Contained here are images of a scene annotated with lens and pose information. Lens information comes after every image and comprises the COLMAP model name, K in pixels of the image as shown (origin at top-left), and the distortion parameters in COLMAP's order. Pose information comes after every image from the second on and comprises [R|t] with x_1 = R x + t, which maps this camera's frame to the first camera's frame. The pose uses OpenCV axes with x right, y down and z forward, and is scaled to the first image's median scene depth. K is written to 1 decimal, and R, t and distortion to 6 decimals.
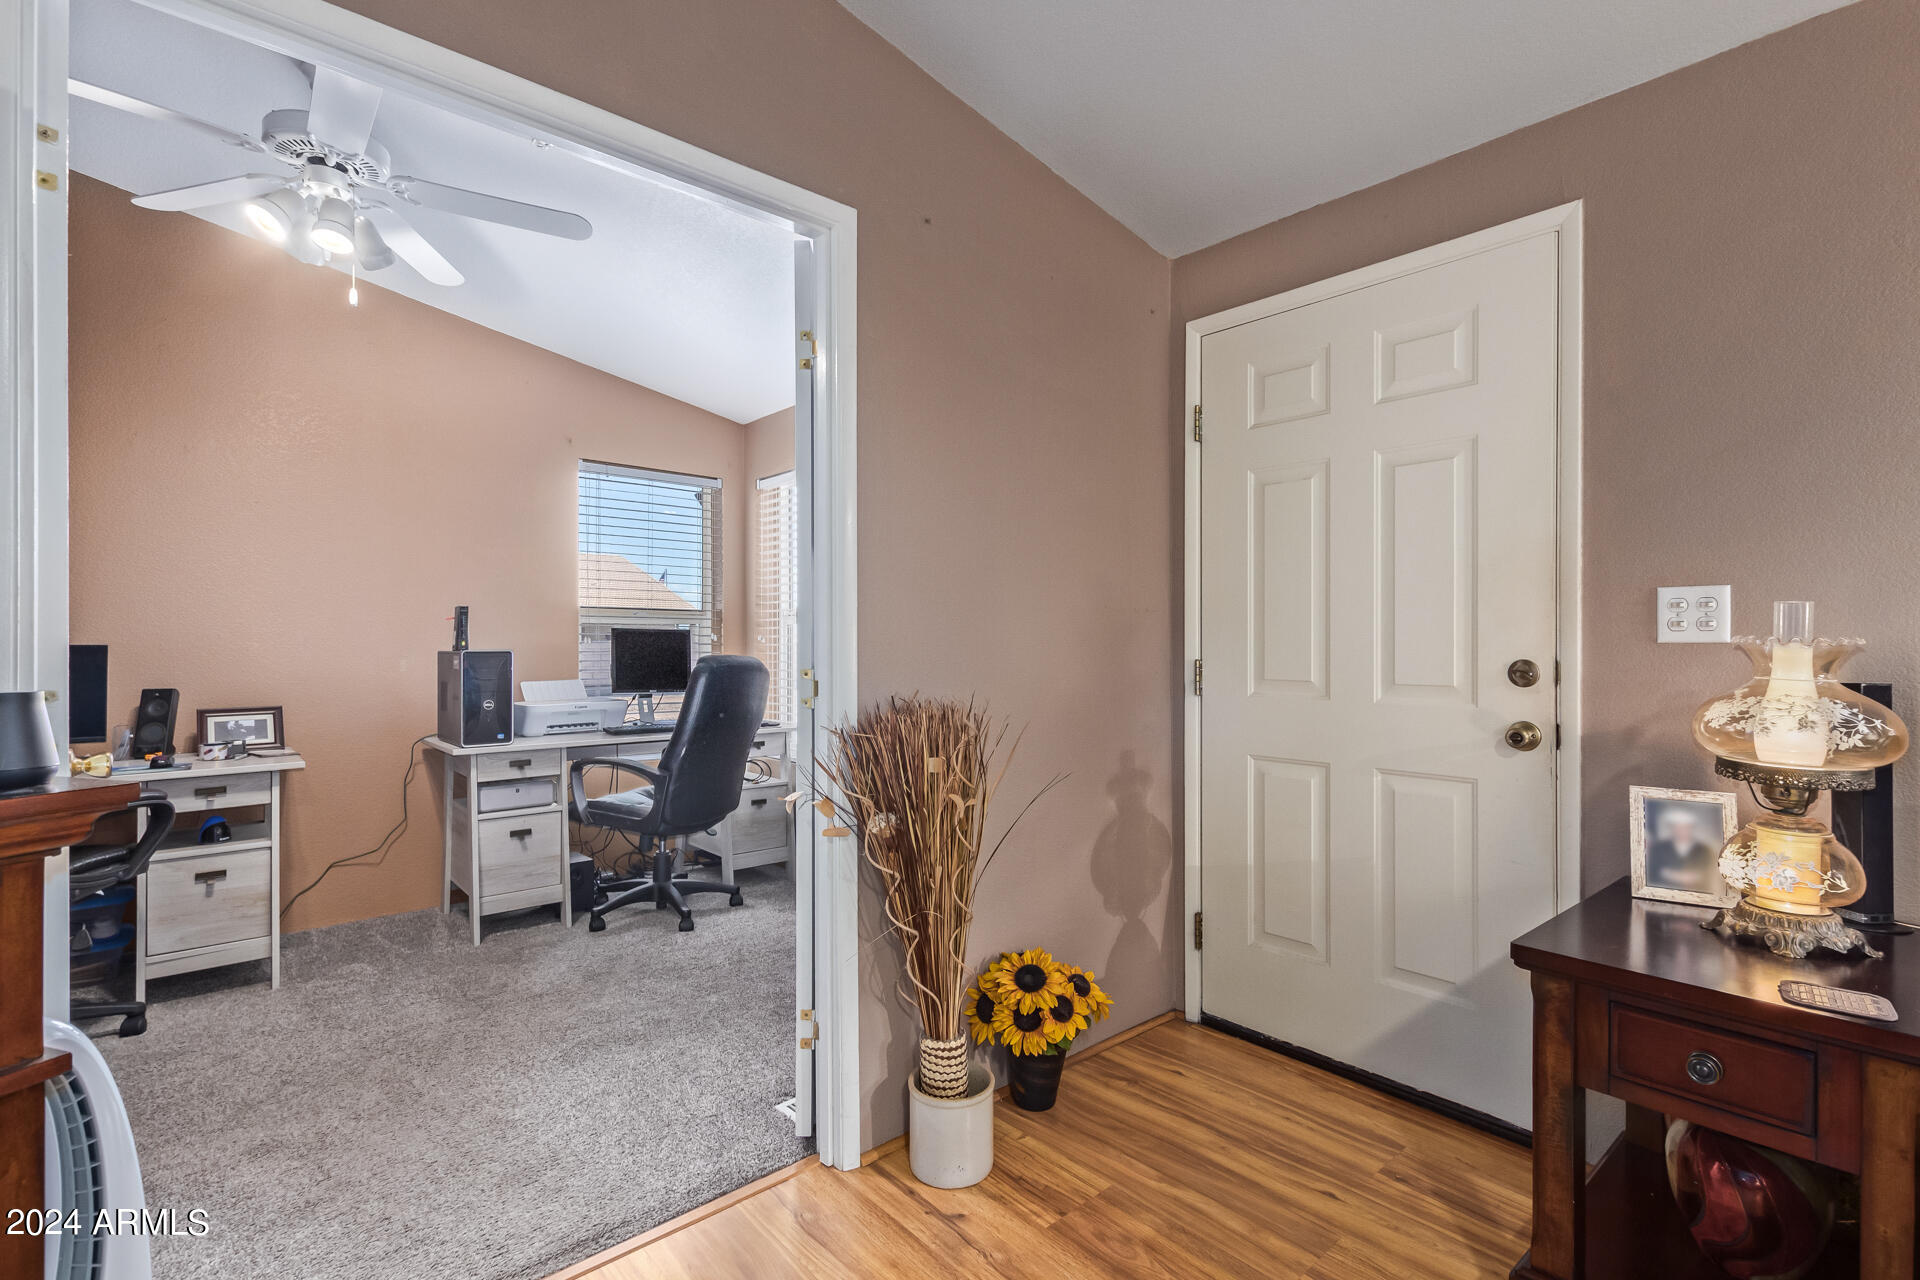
lens RADIAL K [[889.0, 0, 956.9], [0, 889.0, 641.6], [0, 0, 1]] dist [0.007116, -0.000015]
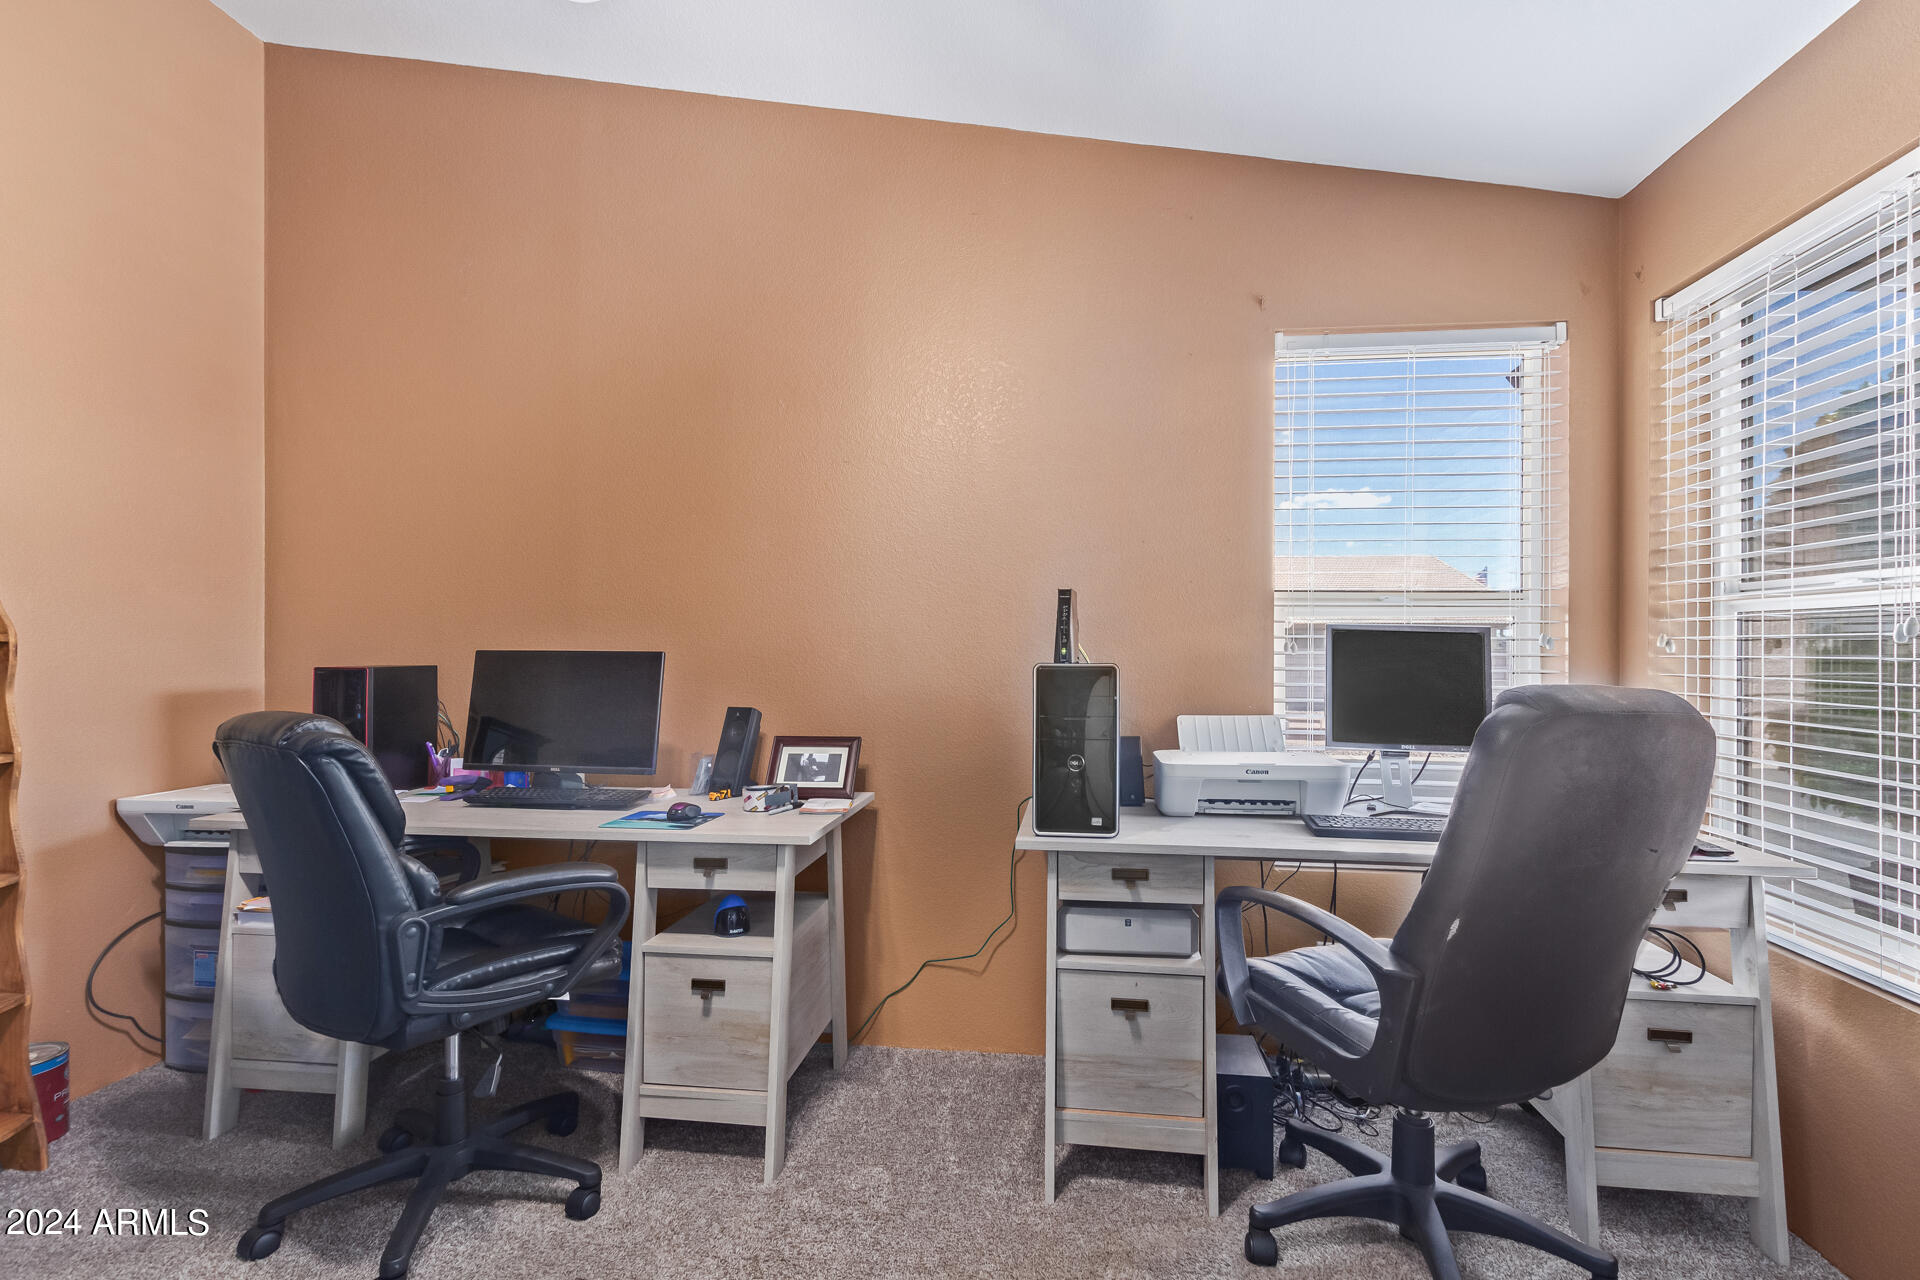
lens RADIAL K [[889.0, 0, 968.9], [0, 889.0, 646.4], [0, 0, 1]] dist [0.007116, -0.000015]
pose [[0.665861, -0.001029, -0.746075, -0.156266], [-0.003090, 0.999987, -0.004136, 0.001309], [0.746070, 0.005059, 0.665849, 0.578041]]
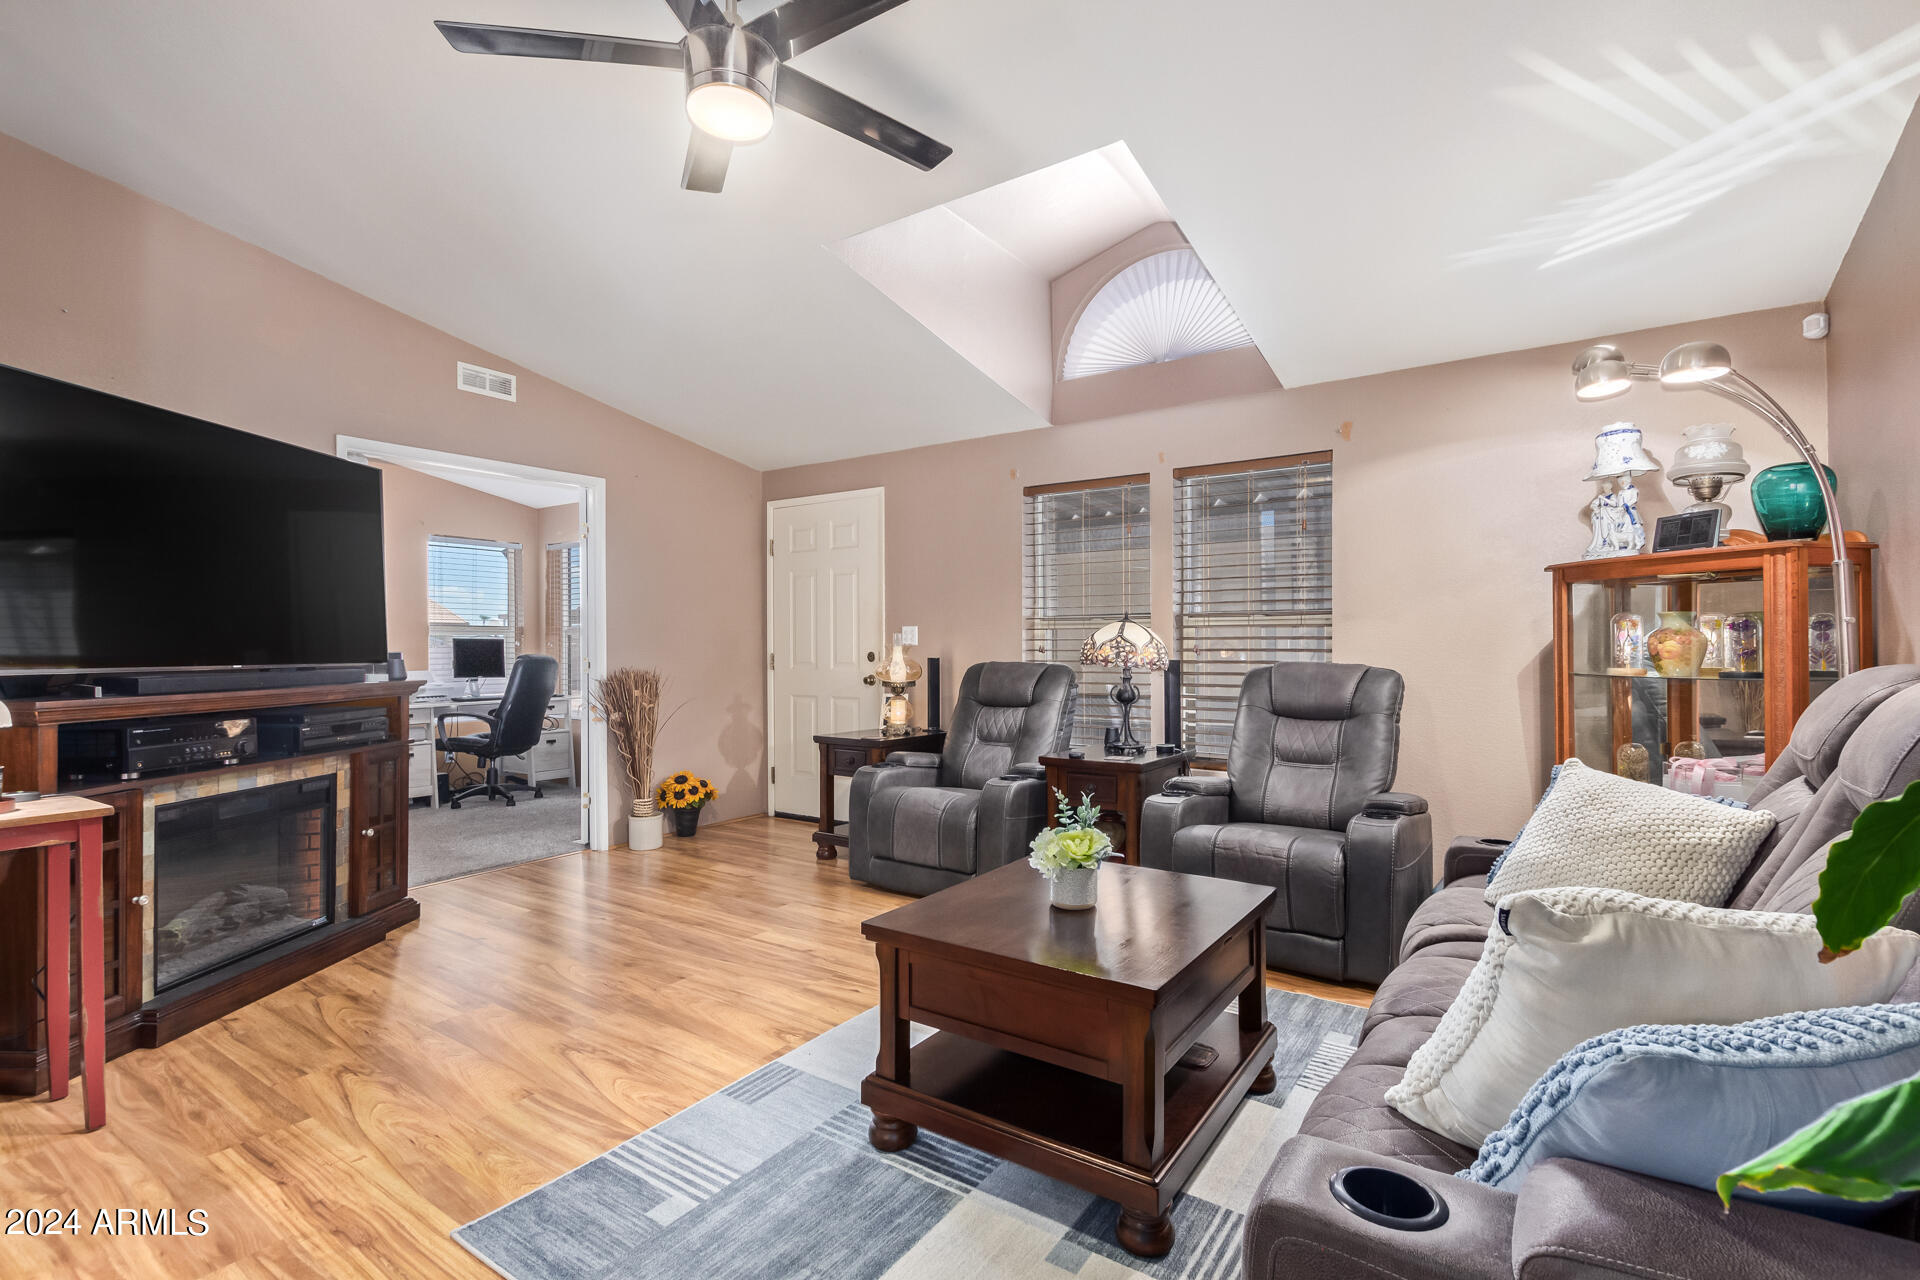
lens RADIAL K [[889.0, 0, 967.2], [0, 889.0, 645.5], [0, 0, 1]] dist [0.007116, -0.000015]
pose [[0.968797, -0.004811, 0.247810, 0.148578], [0.004295, 0.999987, 0.002622, -0.002809], [-0.247819, -0.001476, 0.968805, -0.996861]]
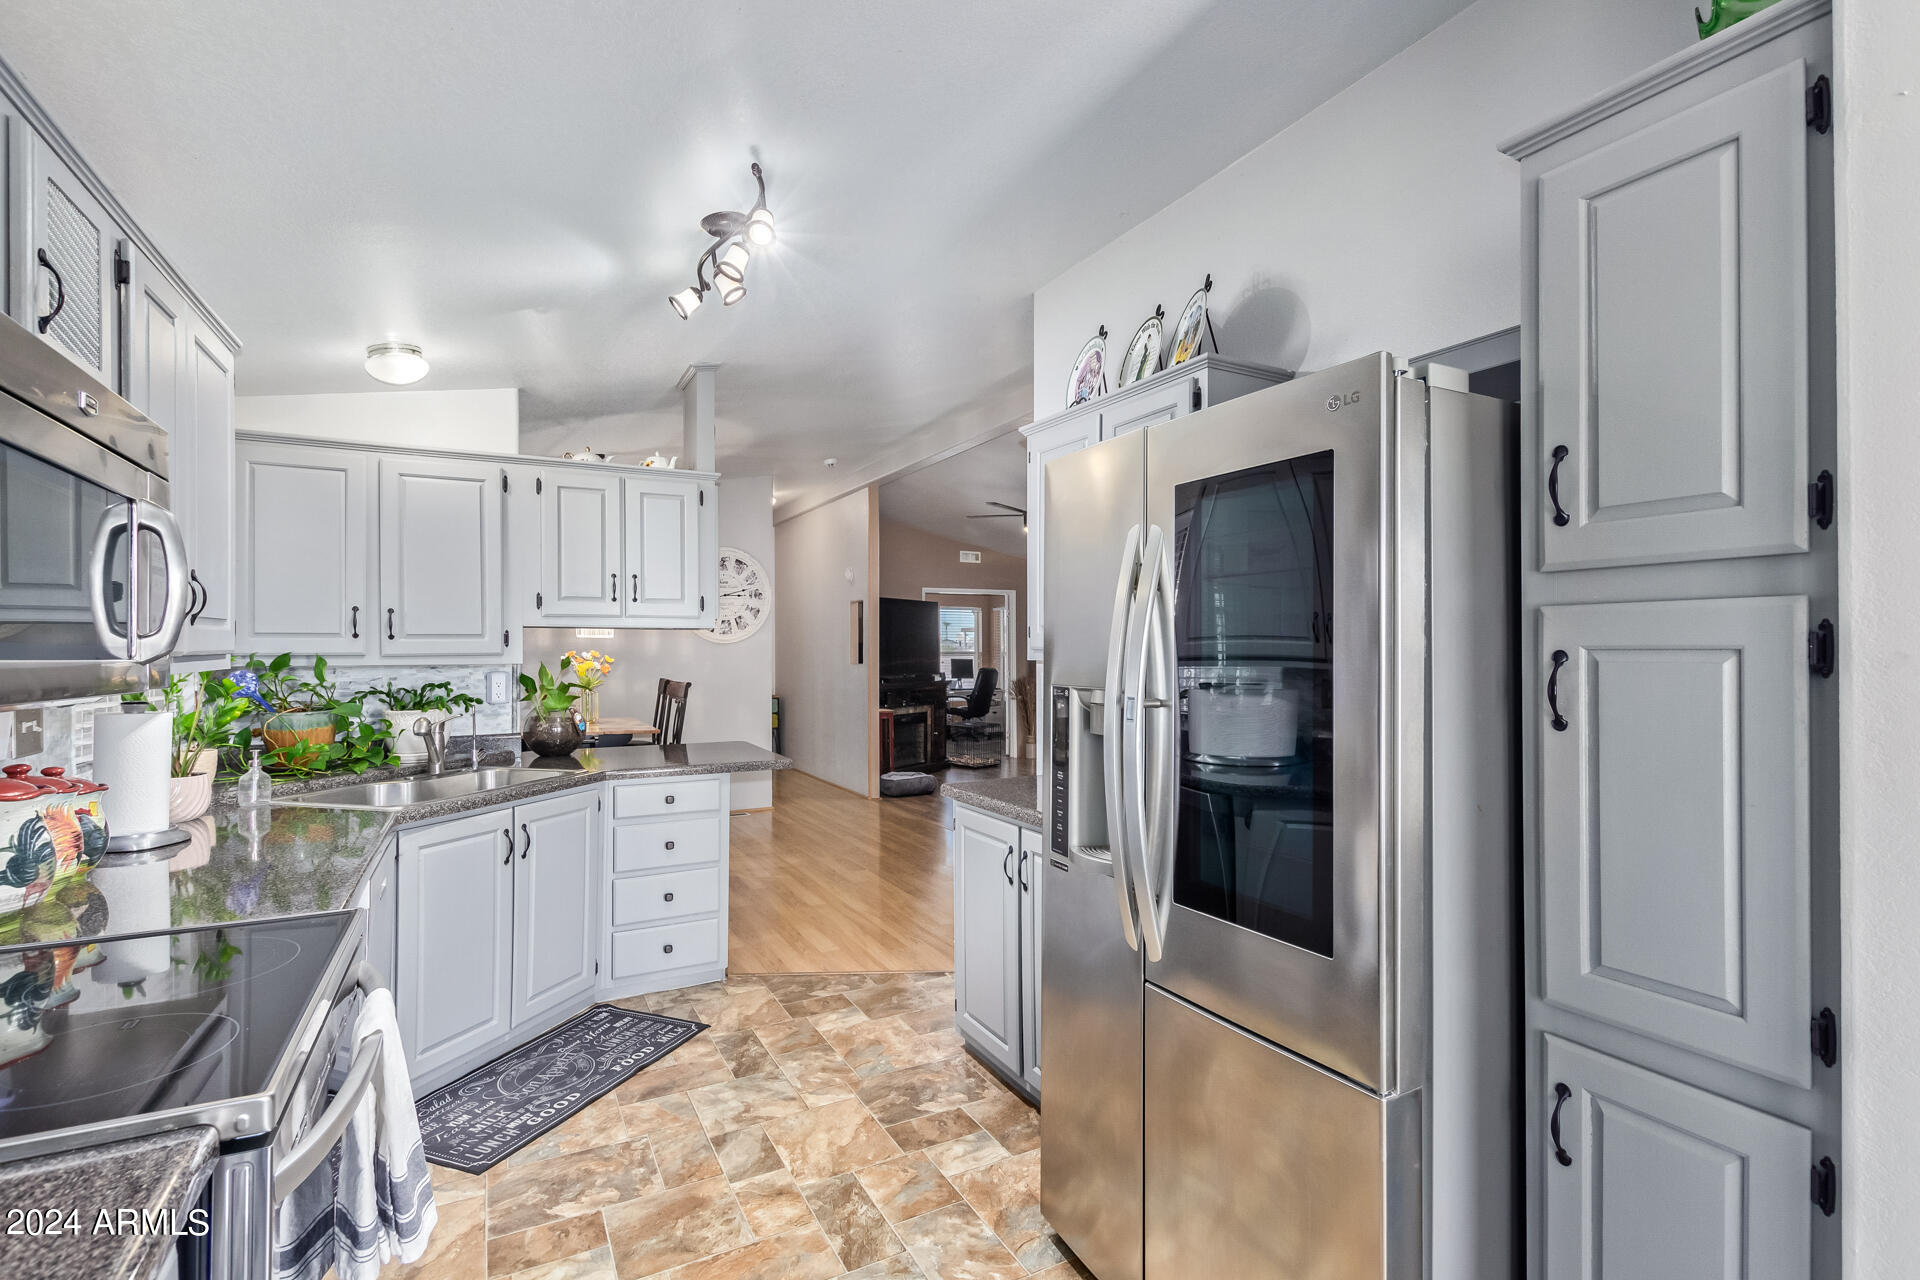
lens RADIAL K [[889.0, 0, 959.6], [0, 889.0, 643.5], [0, 0, 1]] dist [0.007116, -0.000015]
pose [[0.973452, 0.001955, -0.228882, 0.471292], [-0.003140, 0.999983, -0.004813, -0.065693], [0.228869, 0.005404, 0.973442, -2.612613]]
